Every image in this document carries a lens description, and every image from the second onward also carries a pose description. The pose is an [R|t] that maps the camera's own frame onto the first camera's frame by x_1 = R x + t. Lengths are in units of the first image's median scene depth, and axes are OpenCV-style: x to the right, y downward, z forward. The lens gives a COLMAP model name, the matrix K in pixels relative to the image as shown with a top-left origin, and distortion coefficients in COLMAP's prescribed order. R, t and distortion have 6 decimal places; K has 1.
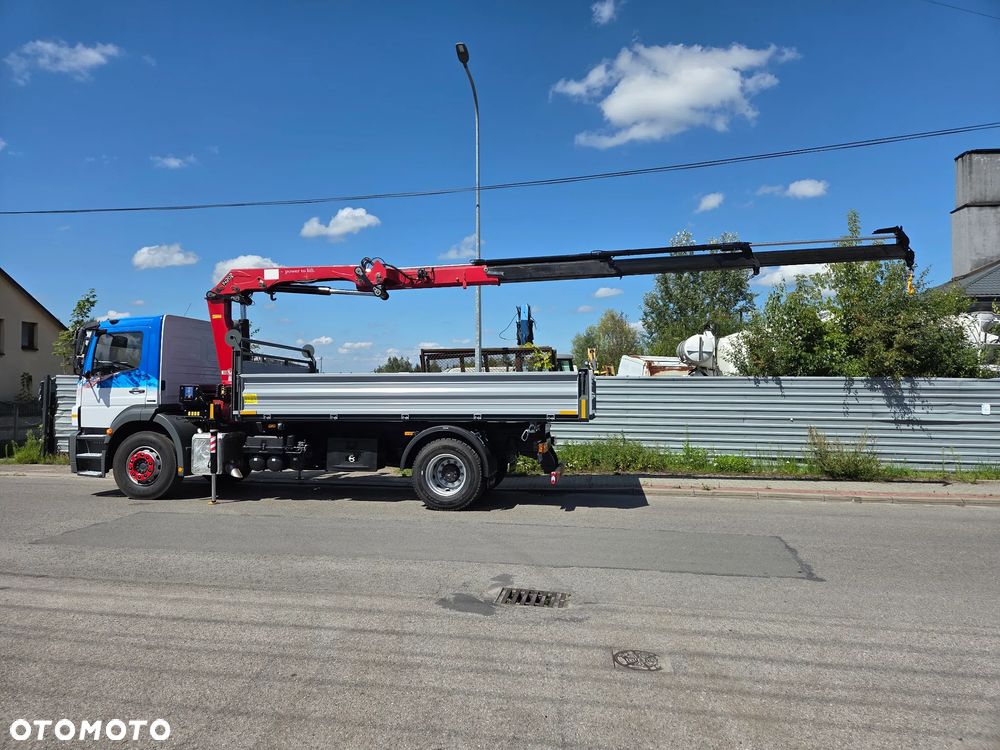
lens RADIAL K [[671.9, 0, 501.4], [0, 671.9, 366.0], [0, 0, 1]] dist [0.067064, -0.056698]
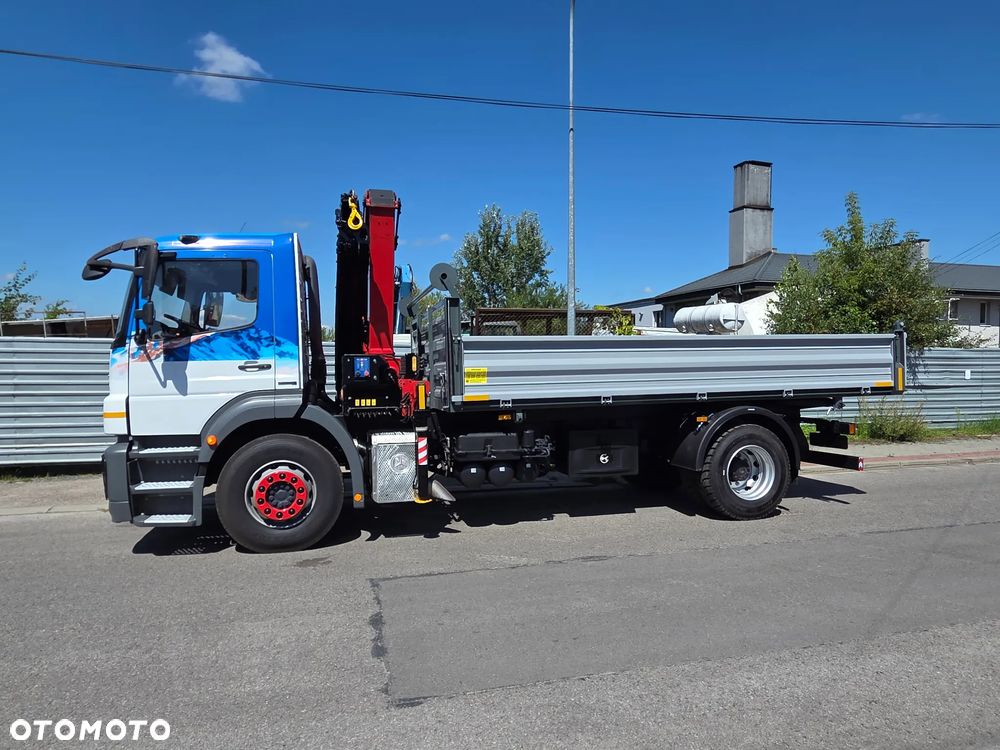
lens RADIAL K [[640.4, 0, 506.7], [0, 640.4, 386.1], [0, 0, 1]] dist [-0.005349, 0.009025]
pose [[0.902198, -0.024958, 0.430600, -0.573954], [-0.005354, 0.997599, 0.069041, 0.015774], [-0.431290, -0.064594, 0.899898, 0.435094]]
